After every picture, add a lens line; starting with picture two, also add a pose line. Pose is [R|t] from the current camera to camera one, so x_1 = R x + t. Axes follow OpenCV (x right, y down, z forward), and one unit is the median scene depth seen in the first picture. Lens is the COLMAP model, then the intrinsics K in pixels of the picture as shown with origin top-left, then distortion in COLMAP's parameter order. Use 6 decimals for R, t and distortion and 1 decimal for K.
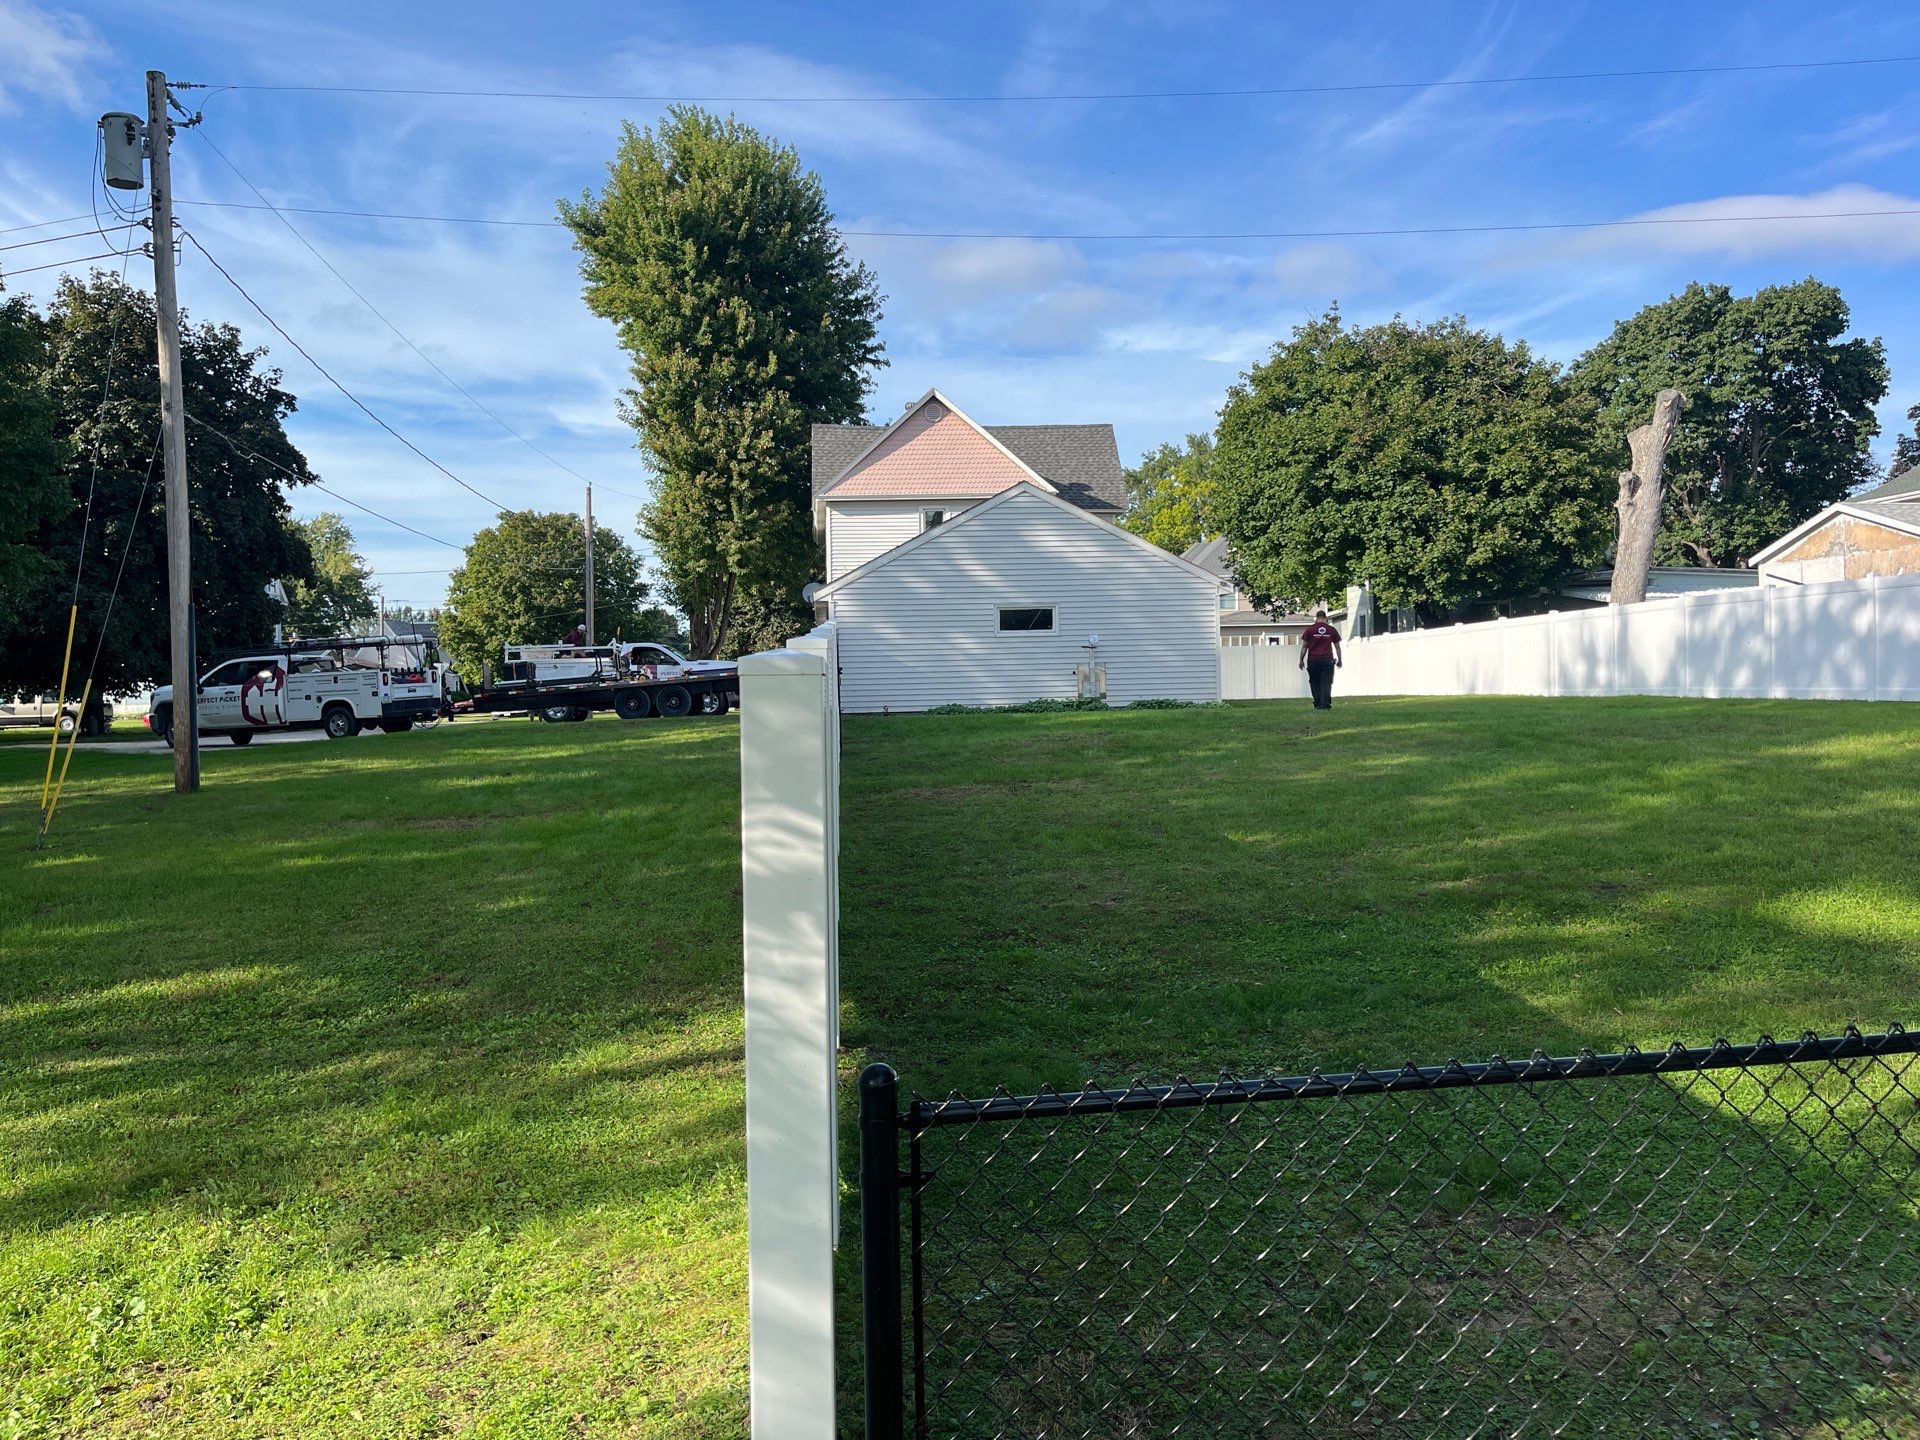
lens RADIAL K [[1451.6, 0, 955.6], [0, 1451.6, 727.7], [0, 0, 1]] dist [0.083675, -0.112633]
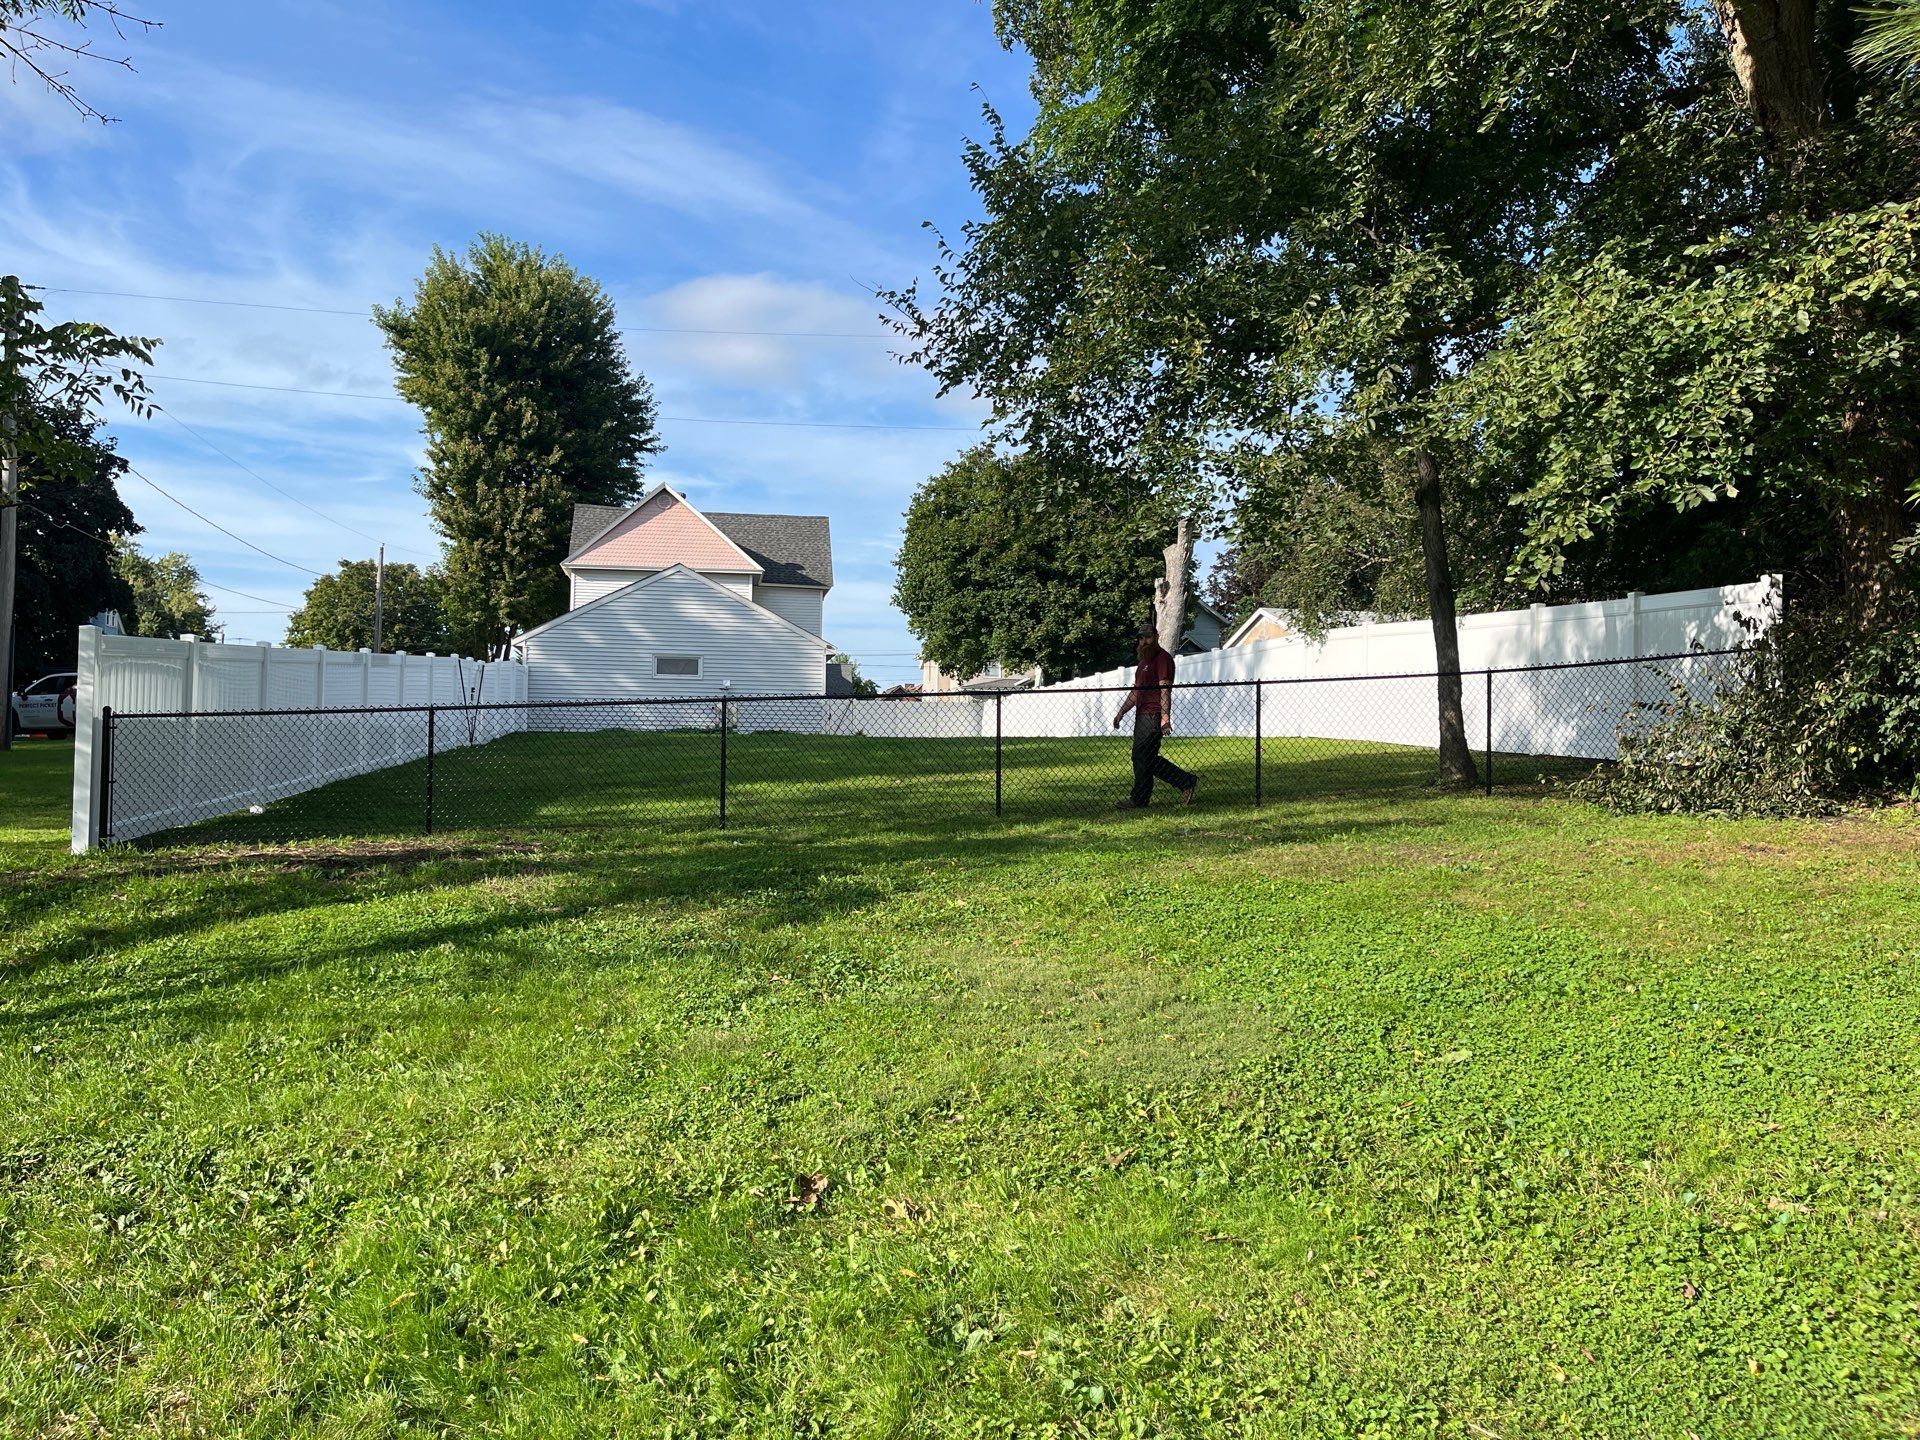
lens RADIAL K [[1461.0, 0, 938.0], [0, 1461.0, 719.2], [0, 0, 1]] dist [0.051000, -0.004707]
pose [[0.996859, 0.039489, 0.068647, 0.124614], [-0.035888, 0.997953, -0.052927, 0.023087], [-0.070597, 0.050297, 0.996236, -0.222408]]
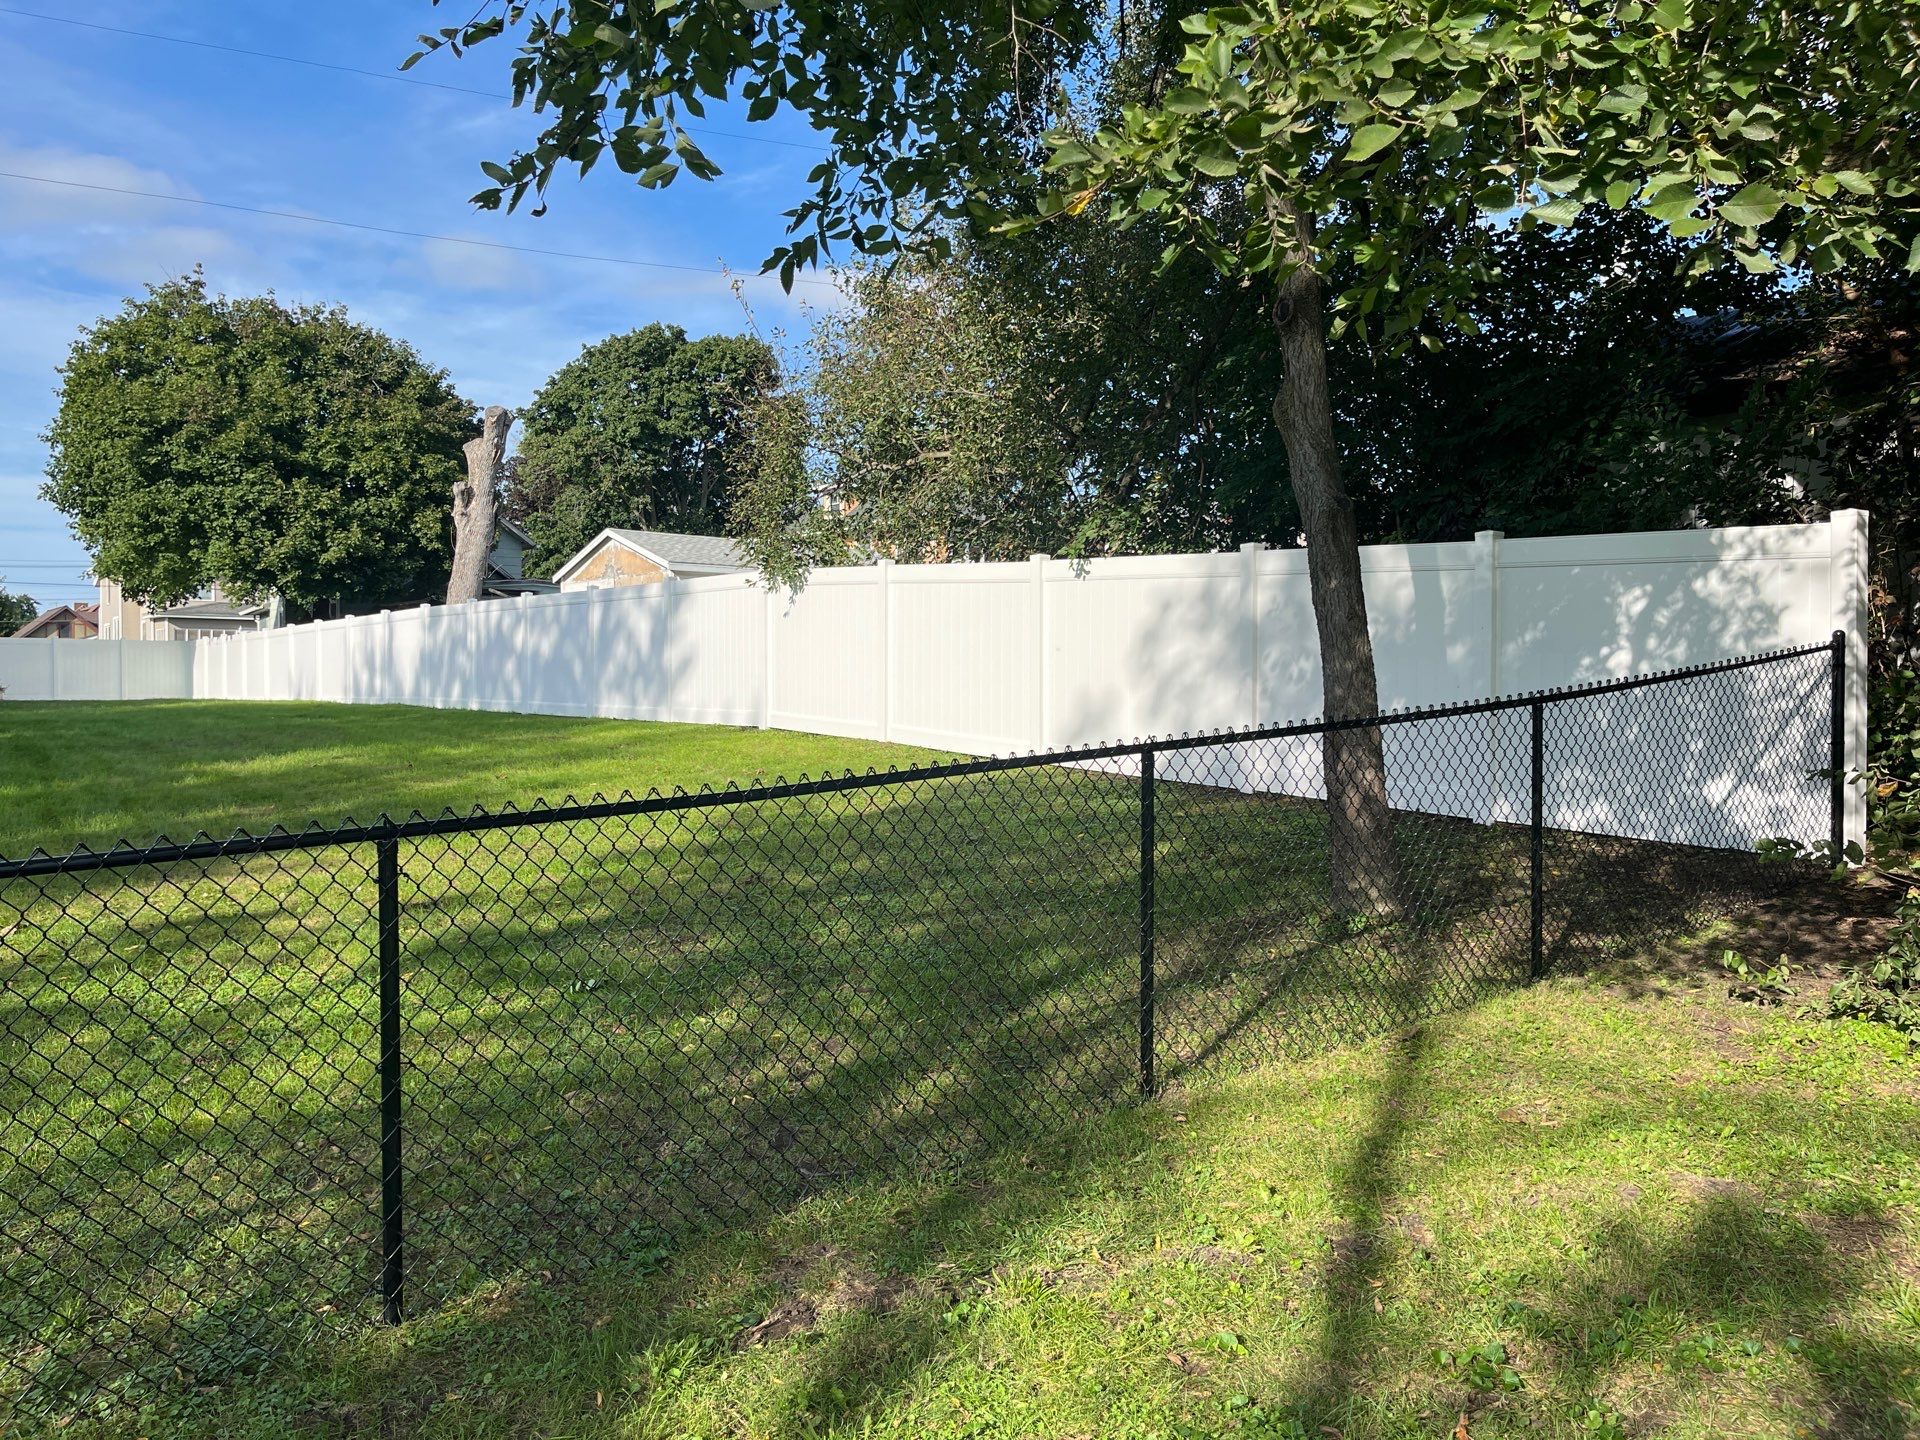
lens RADIAL K [[1459.9, 0, 898.2], [0, 1459.9, 691.2], [0, 0, 1]] dist [0.151140, -0.142338]
pose [[0.856085, 0.020870, 0.516414, 0.141557], [-0.007771, 0.999591, -0.027514, -0.003920], [-0.516777, 0.019541, 0.855897, -0.014231]]
